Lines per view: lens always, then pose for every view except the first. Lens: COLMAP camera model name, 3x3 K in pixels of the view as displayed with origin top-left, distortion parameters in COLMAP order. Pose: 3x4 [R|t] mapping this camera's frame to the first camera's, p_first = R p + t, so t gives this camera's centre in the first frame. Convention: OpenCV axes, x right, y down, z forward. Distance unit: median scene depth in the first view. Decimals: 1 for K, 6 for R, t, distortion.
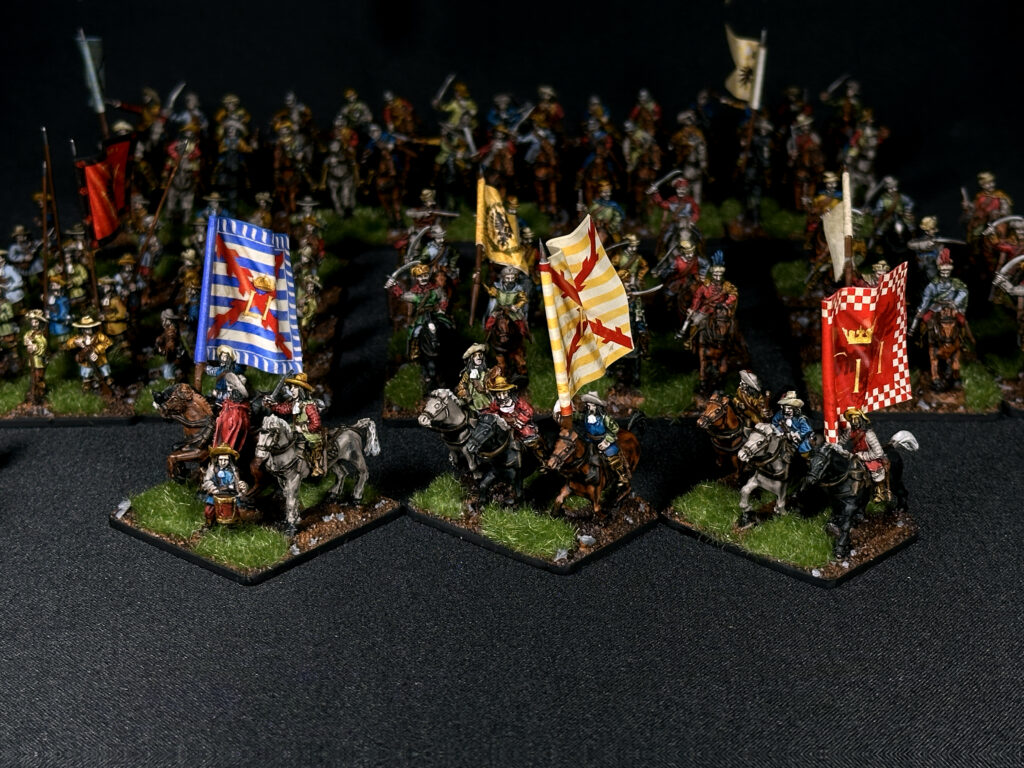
lens RADIAL K [[2071.5, 0, 523.5], [0, 2071.5, 385.1], [0, 0, 1]] dist [0.121674, 0.208107]
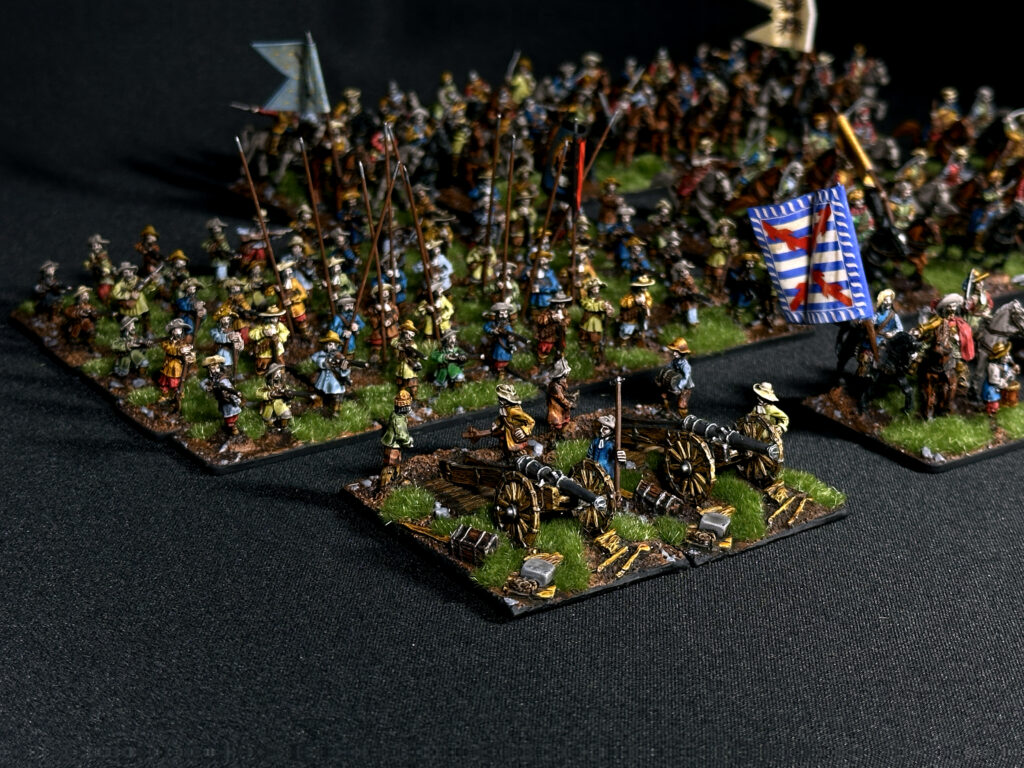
lens RADIAL K [[1949.3, 0, 512.0], [0, 1949.3, 384.0], [0, 0, 1]] dist [0.116094, 0.119050]
pose [[0.836538, -0.174757, 0.519292, -0.642235], [0.172331, 0.983591, 0.053396, -0.034791], [-0.520103, 0.044822, 0.852927, 0.138732]]
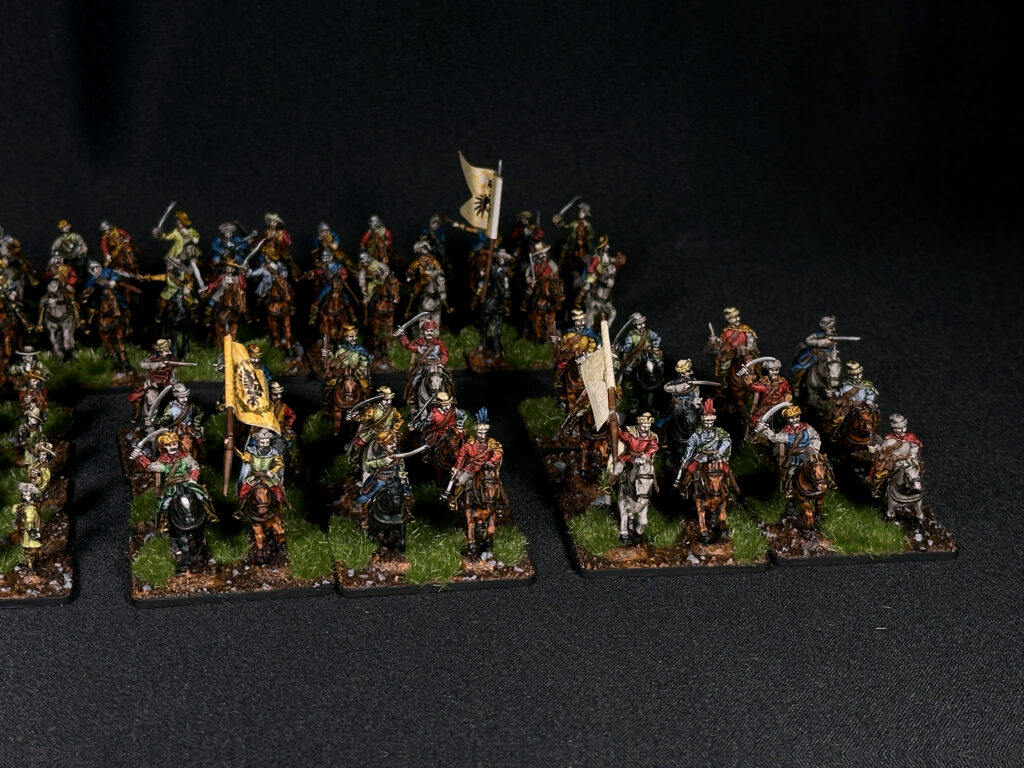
lens RADIAL K [[2071.5, 0, 523.5], [0, 2071.5, 385.1], [0, 0, 1]] dist [0.121674, 0.208107]
pose [[0.986527, -0.030707, 0.160694, -0.033524], [0.033726, 0.999302, -0.016093, -0.047563], [-0.160087, 0.021296, 0.986873, 0.035783]]
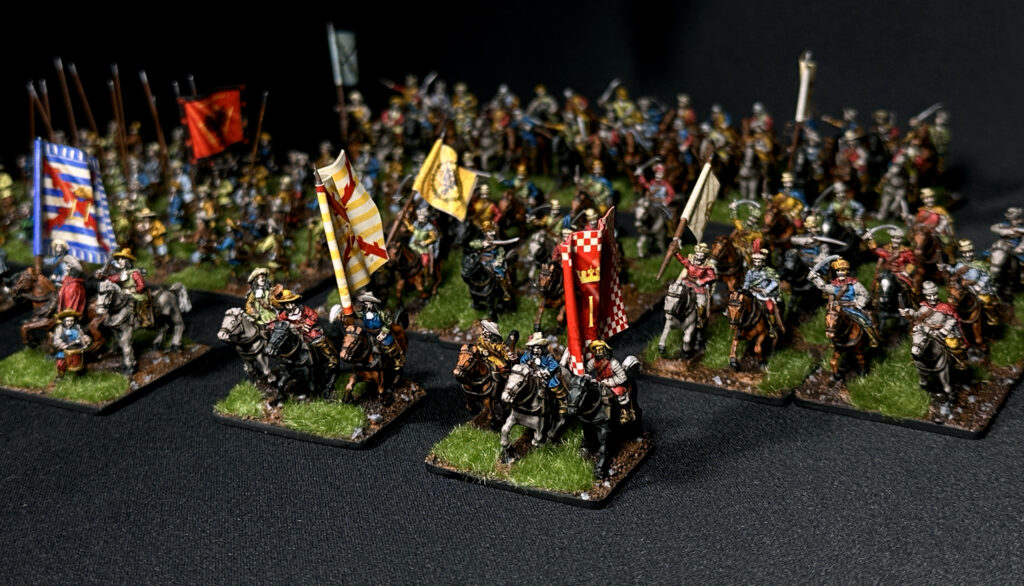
lens RADIAL K [[1378.2, 0, 507.5], [0, 1378.2, 261.3], [0, 0, 1]] dist [0.142383, -0.048974]
pose [[0.866345, 0.132835, -0.481457, 0.351016], [-0.160343, 0.986928, -0.016229, -0.017458], [0.473008, 0.091259, 0.876319, 0.253359]]
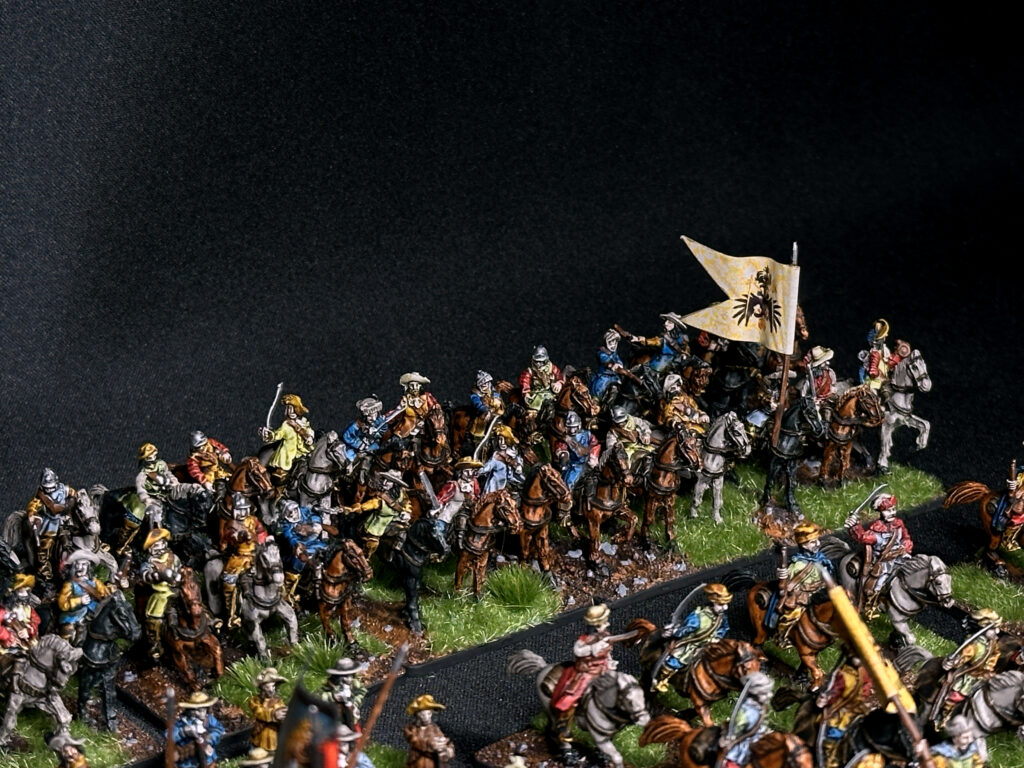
lens RADIAL K [[2749.2, 0, 512.0], [0, 2749.2, 384.0], [0, 0, 1]] dist [0.096814, 0.485547]
pose [[0.819710, -0.203536, 0.535396, -0.444824], [0.215192, 0.975692, 0.041453, -0.179167], [-0.530819, 0.081233, 0.843583, 0.287503]]
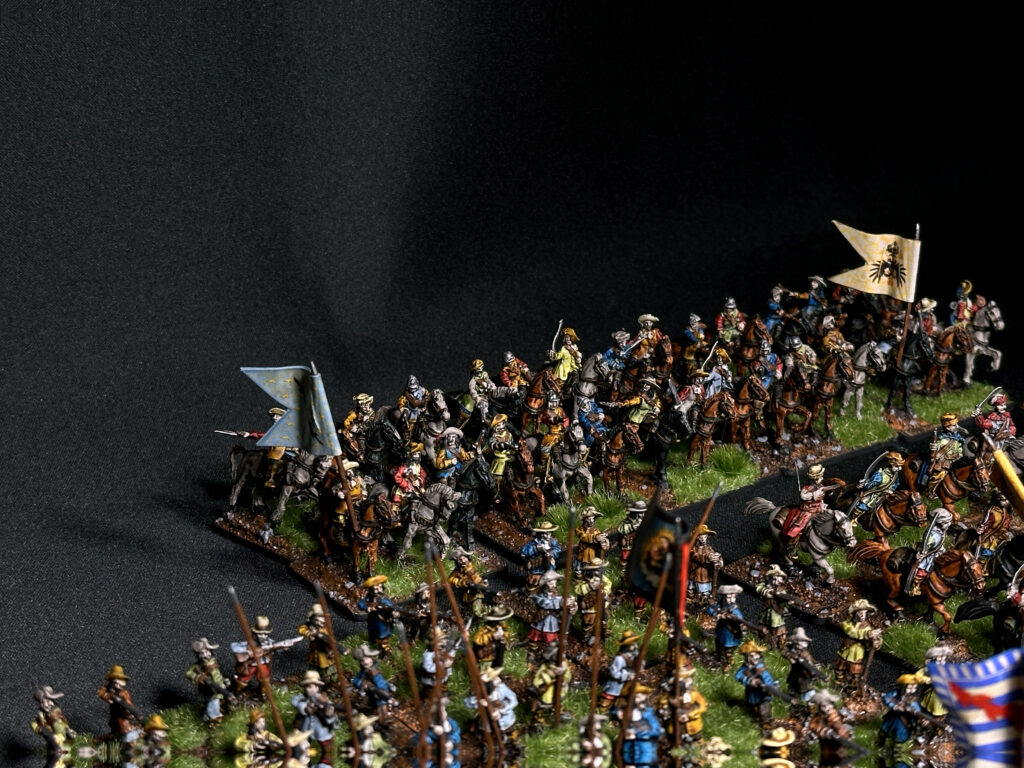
lens RADIAL K [[1949.3, 0, 512.0], [0, 1949.3, 384.0], [0, 0, 1]] dist [0.116094, 0.119050]
pose [[0.822633, -0.203375, 0.530956, -0.537957], [0.210675, 0.976397, 0.047587, -0.177621], [-0.528102, 0.072713, 0.846062, 0.319579]]
